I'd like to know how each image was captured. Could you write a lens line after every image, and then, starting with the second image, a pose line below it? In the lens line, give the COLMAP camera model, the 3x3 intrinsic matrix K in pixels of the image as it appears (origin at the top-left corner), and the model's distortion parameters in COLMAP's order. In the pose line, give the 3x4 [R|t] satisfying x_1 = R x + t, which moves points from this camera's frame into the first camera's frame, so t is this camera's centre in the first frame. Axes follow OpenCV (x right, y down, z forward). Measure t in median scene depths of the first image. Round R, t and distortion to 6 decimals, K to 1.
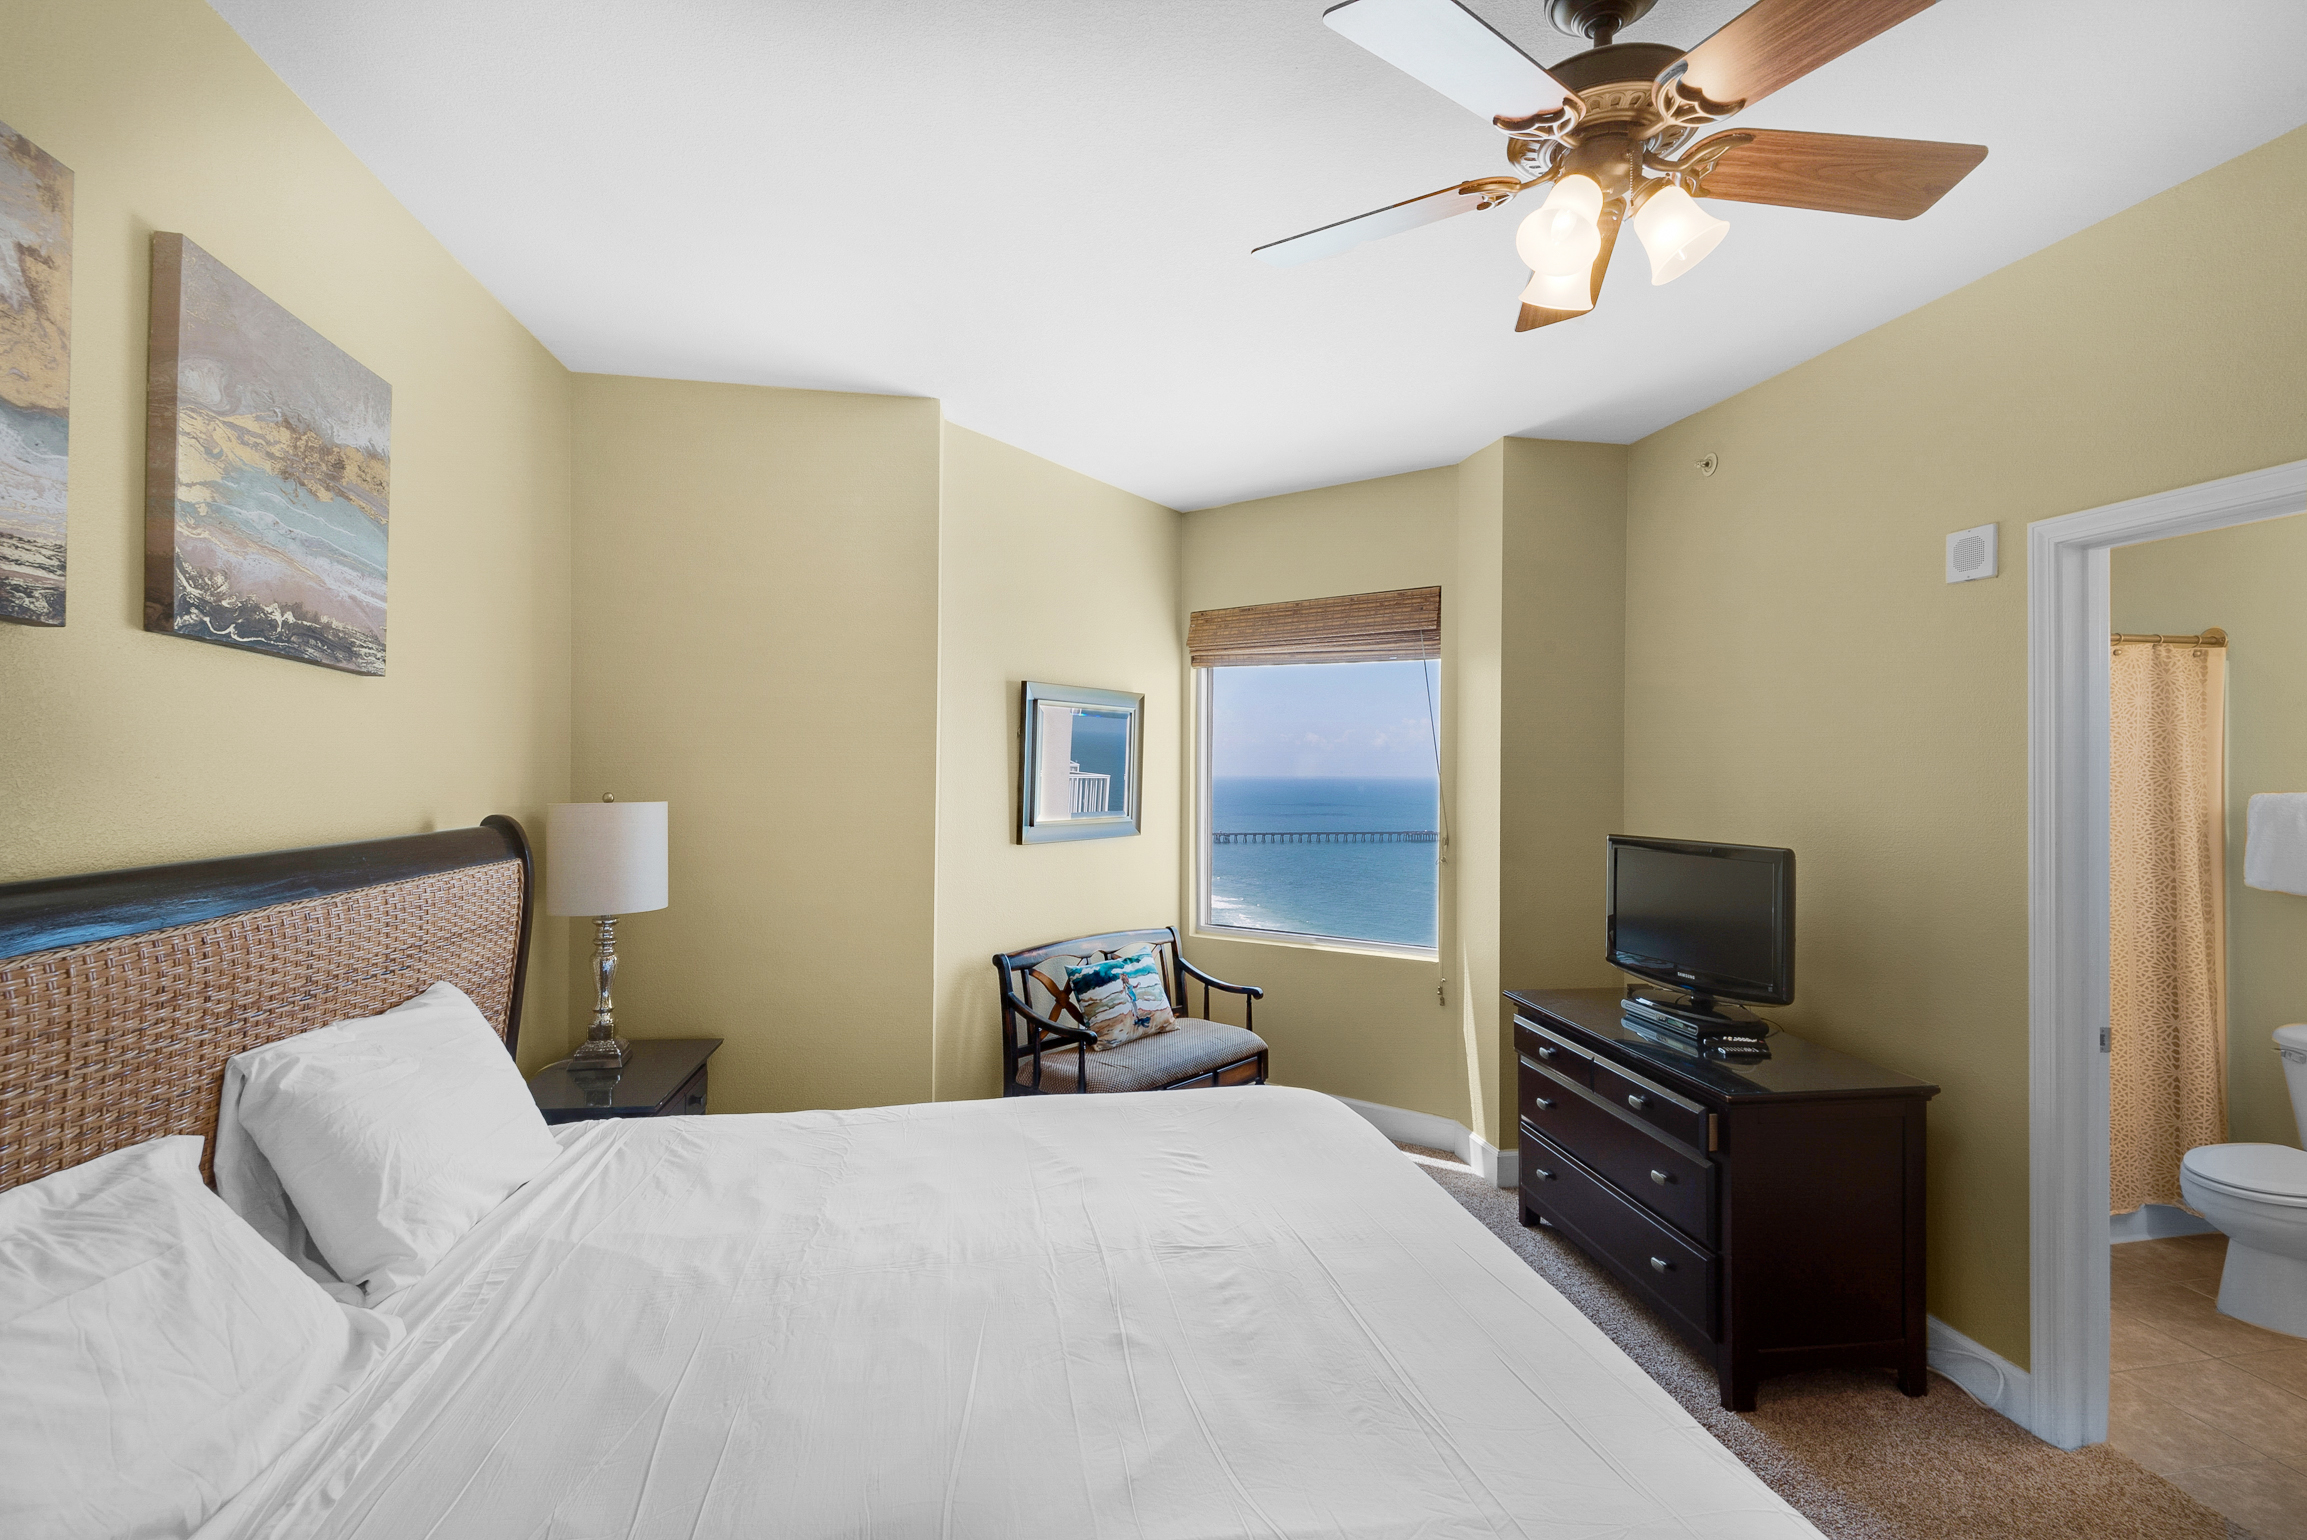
lens RADIAL K [[1065.2, 0, 1153.5], [0, 1065.2, 770.0], [0, 0, 1]] dist [0.000053, 0.000000]
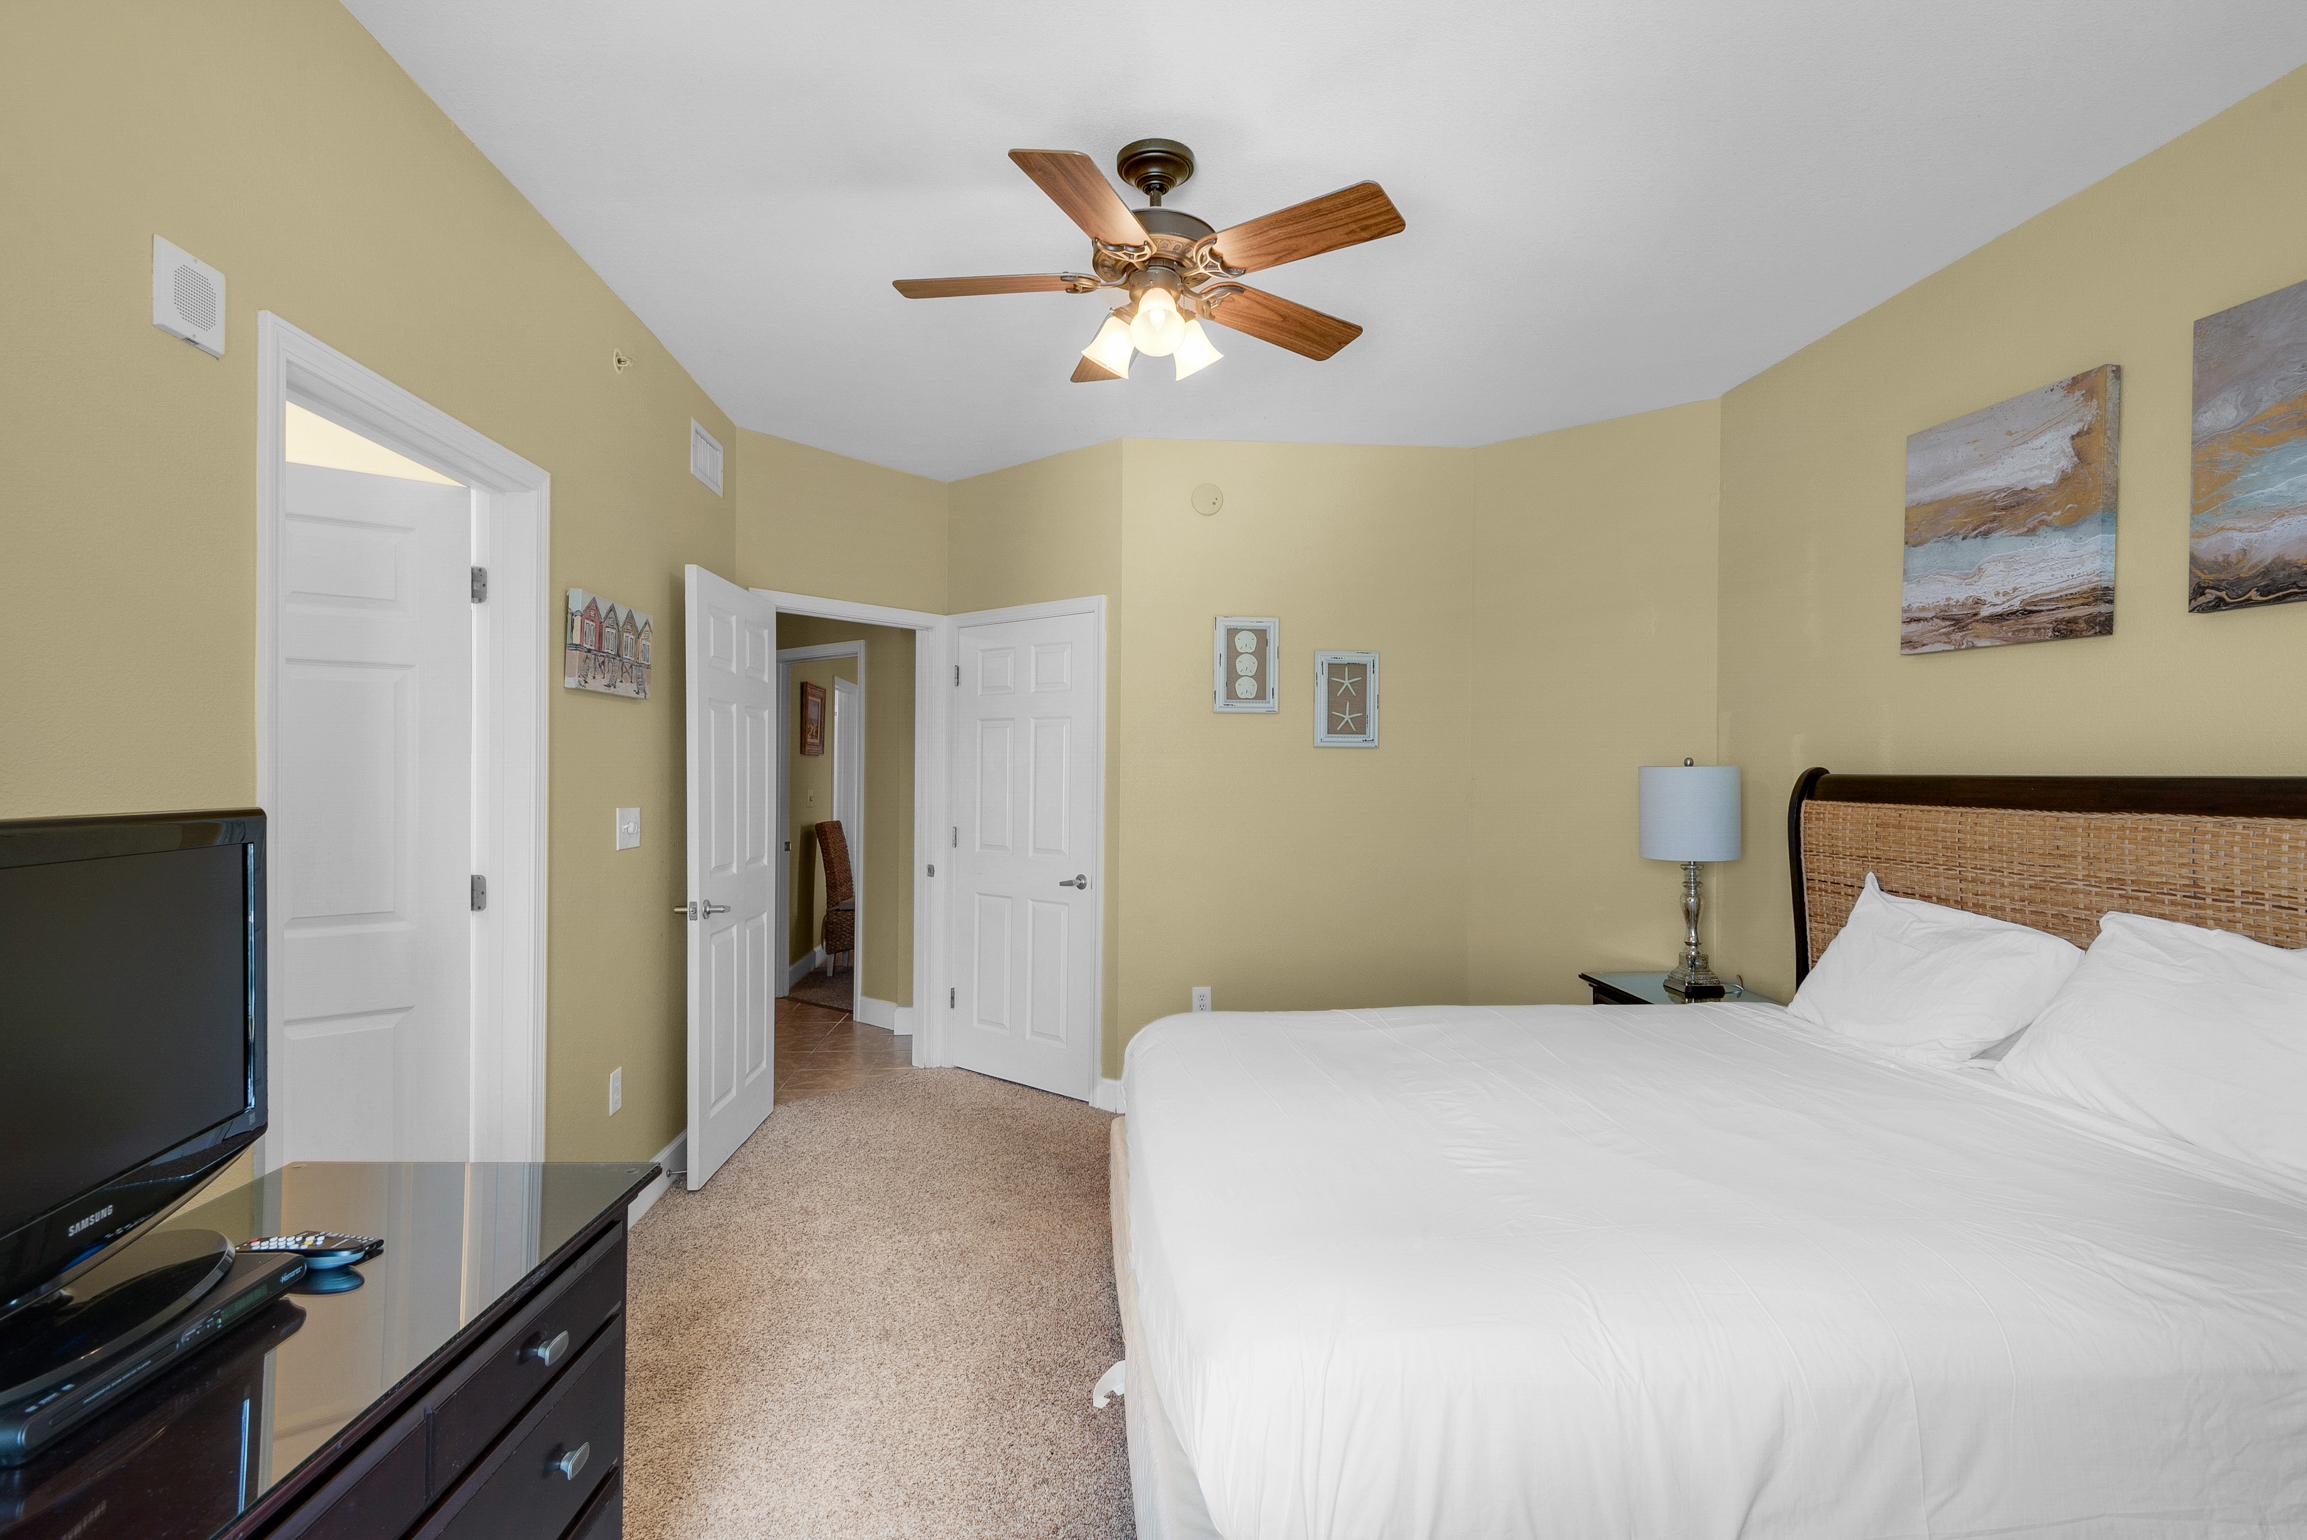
lens RADIAL K [[1182.0, 0, 1153.5], [0, 1182.0, 770.0], [0, 0, 1]] dist [-0.000089, -0.000009]
pose [[-0.994624, -0.012167, 0.102839, 0.229114], [-0.012662, 0.999911, -0.004160, 0.086803], [-0.102779, -0.005440, -0.994689, 2.355381]]
